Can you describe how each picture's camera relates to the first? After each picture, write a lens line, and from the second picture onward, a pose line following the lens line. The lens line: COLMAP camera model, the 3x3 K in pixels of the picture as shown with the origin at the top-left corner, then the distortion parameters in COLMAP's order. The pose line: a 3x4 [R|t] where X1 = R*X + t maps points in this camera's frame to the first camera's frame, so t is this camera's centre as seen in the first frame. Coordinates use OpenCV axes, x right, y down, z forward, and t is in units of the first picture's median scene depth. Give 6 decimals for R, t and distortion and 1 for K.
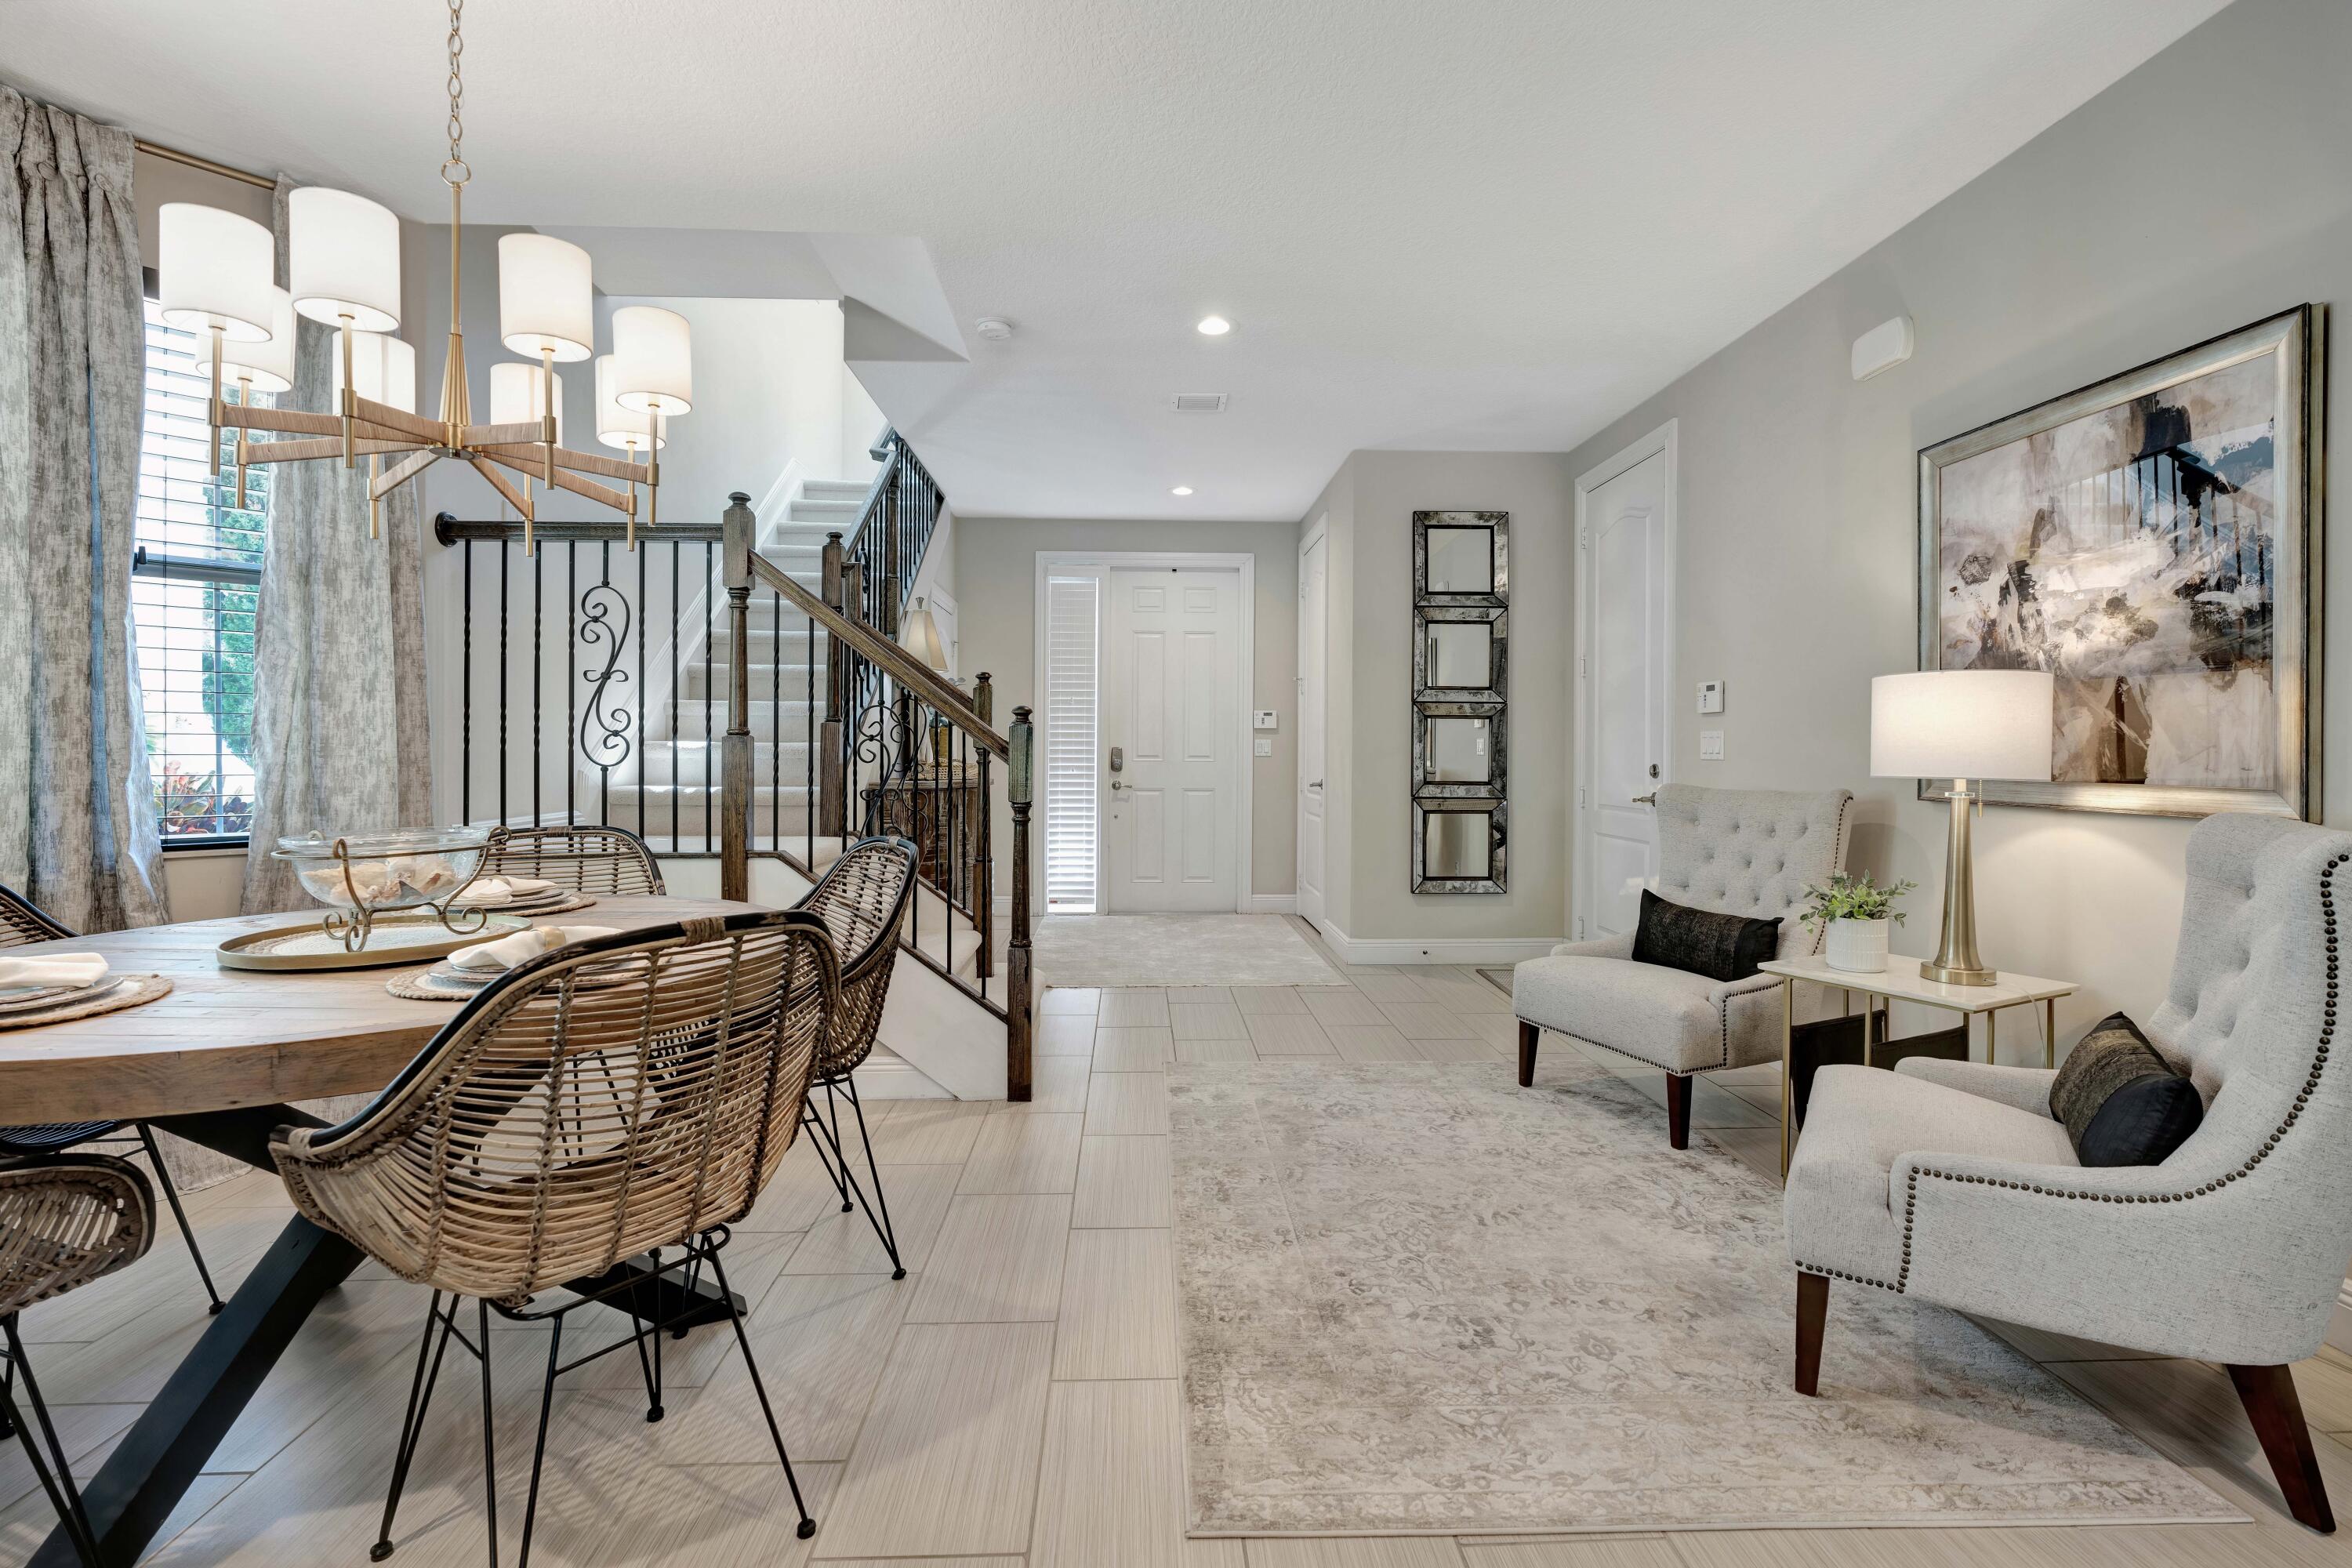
lens RADIAL K [[1061.5, 0, 1174.4], [0, 1061.5, 757.3], [0, 0, 1]] dist [-0.003933, 0.000790]
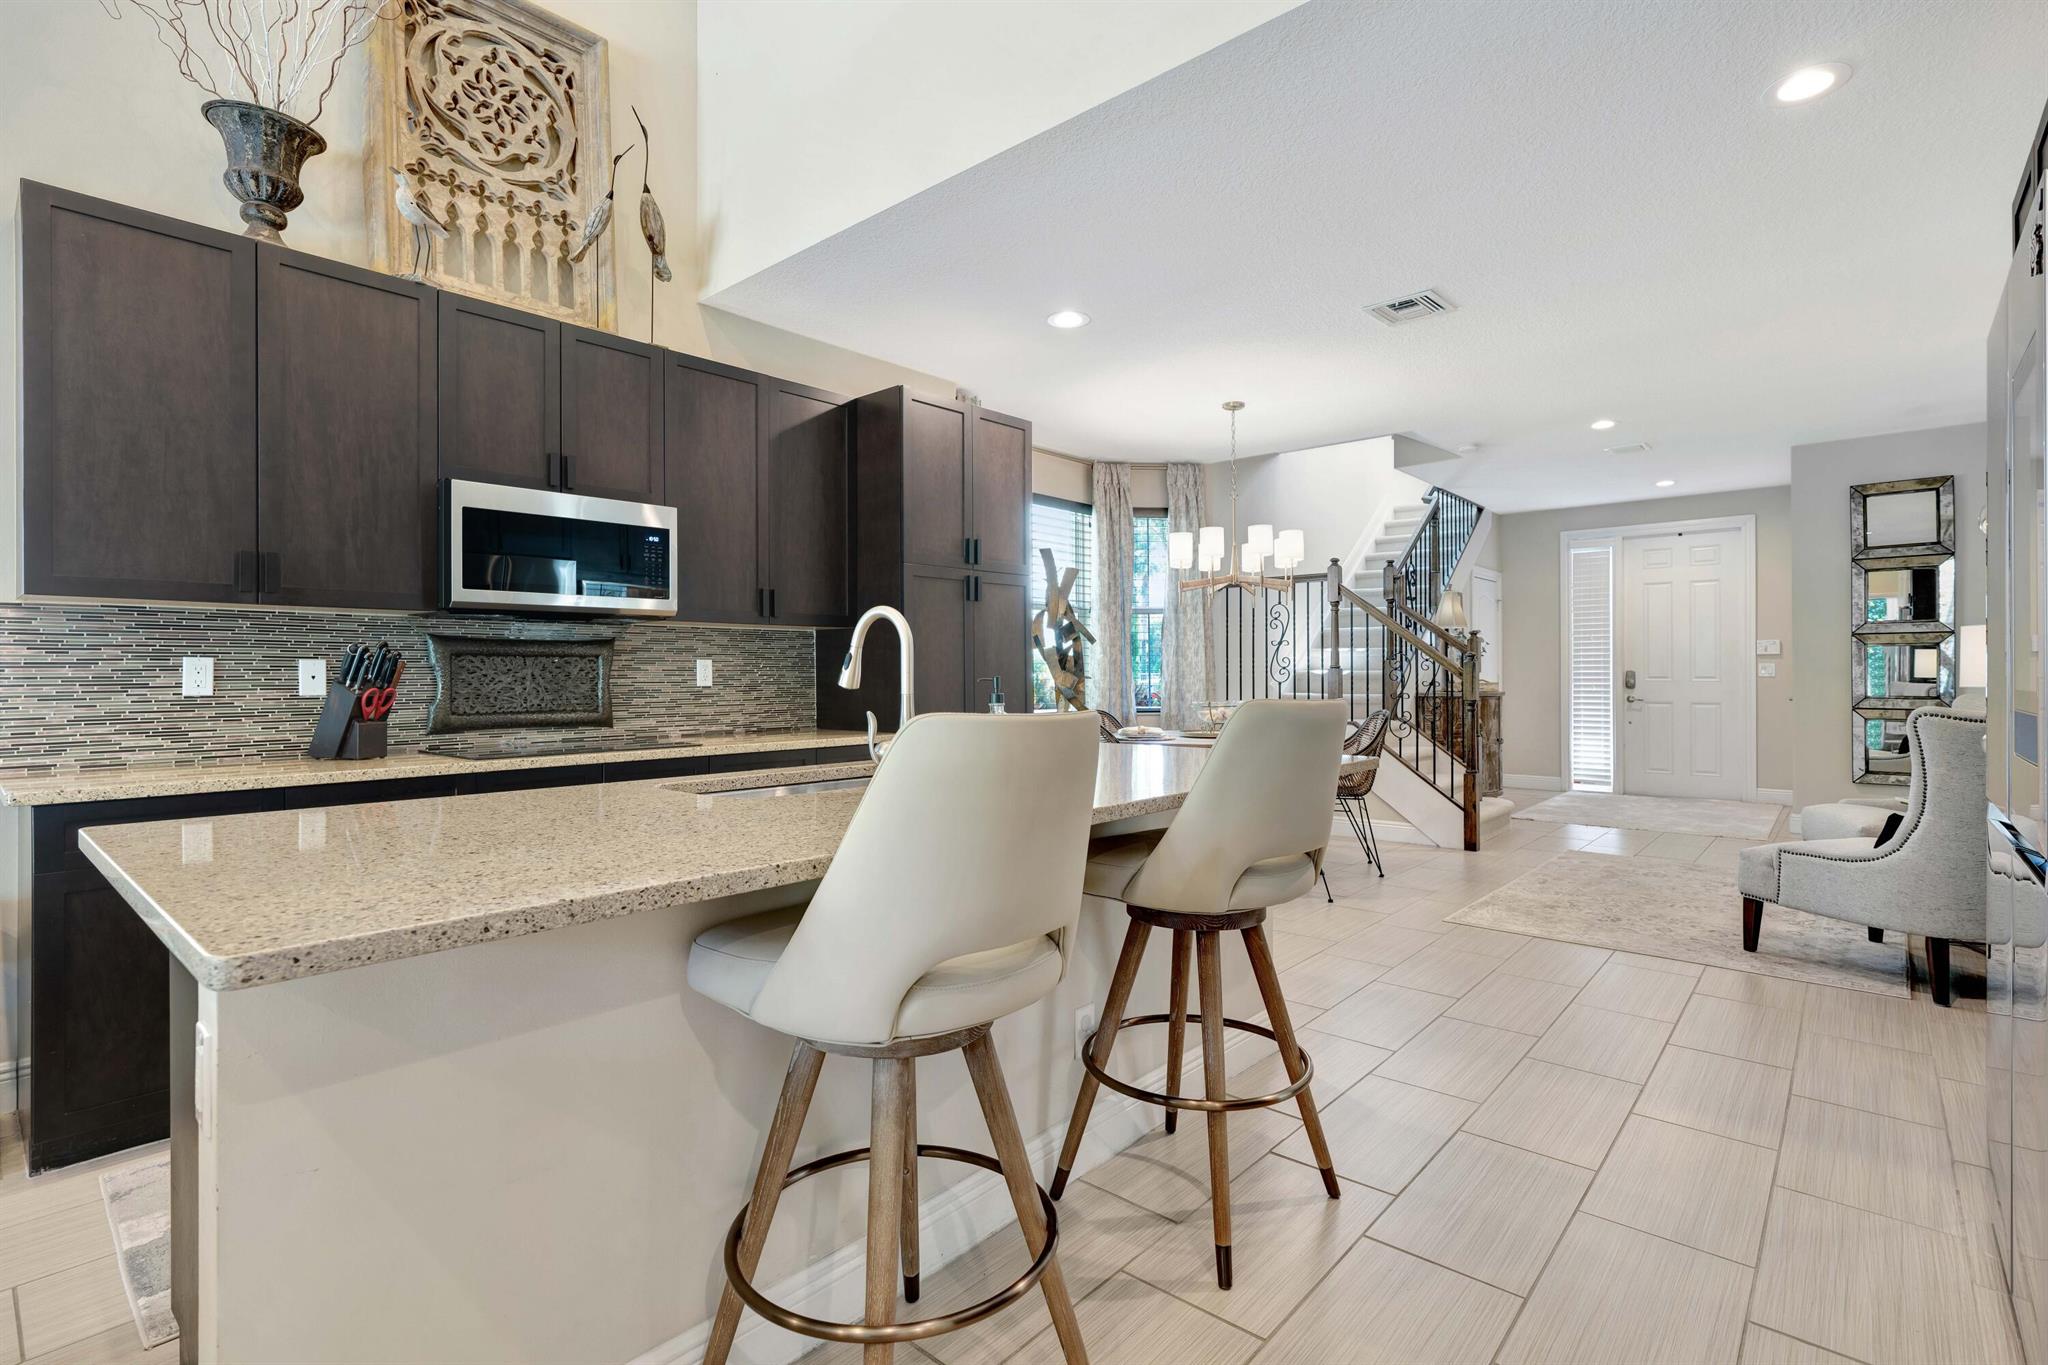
lens RADIAL K [[953.4, 0, 1019.8], [0, 953.4, 669.0], [0, 0, 1]] dist [-0.008512, 0.000355]
pose [[0.720742, -0.010475, -0.693124, 0.379949], [0.002244, 0.999916, -0.012778, 0.003534], [0.693200, 0.007654, 0.720705, -0.684300]]
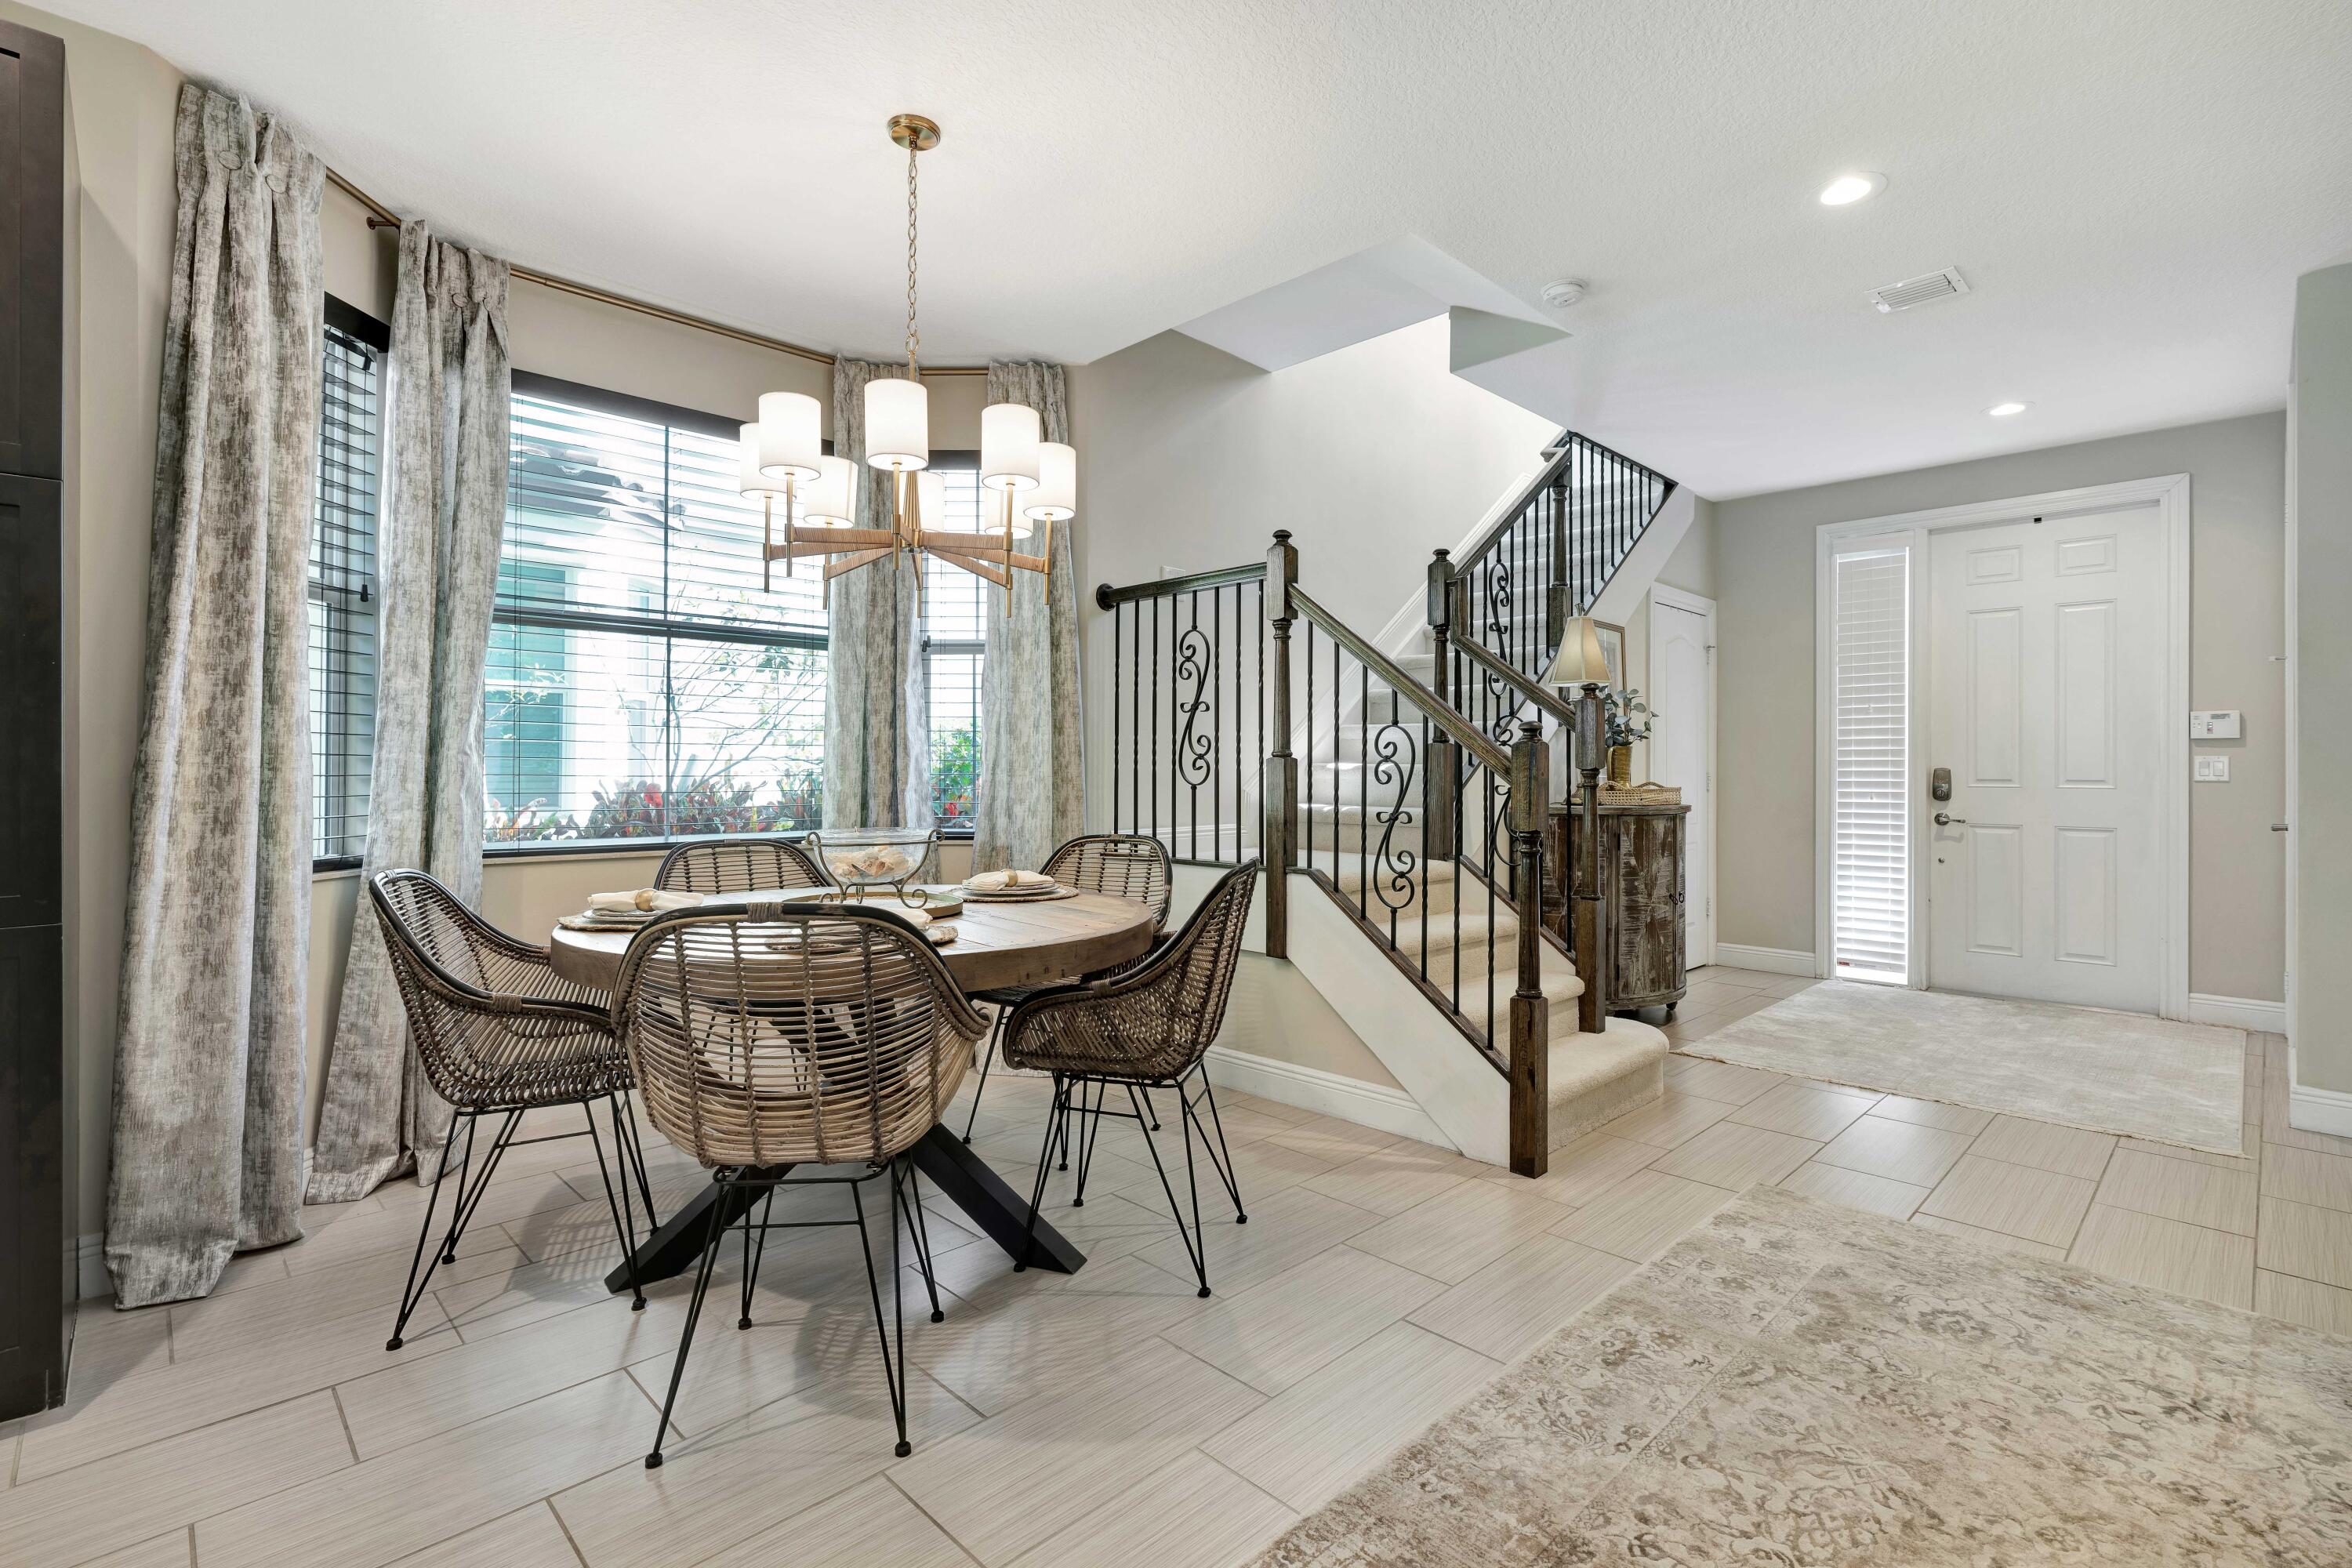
lens RADIAL K [[1077.0, 0, 1164.3], [0, 1077.0, 762.5], [0, 0, 1]] dist [-0.005952, 0.001343]
pose [[0.665619, -0.005763, -0.746270, 0.250139], [-0.006046, 0.999896, -0.013114, -0.000381], [0.746267, 0.013241, 0.665515, 0.149678]]
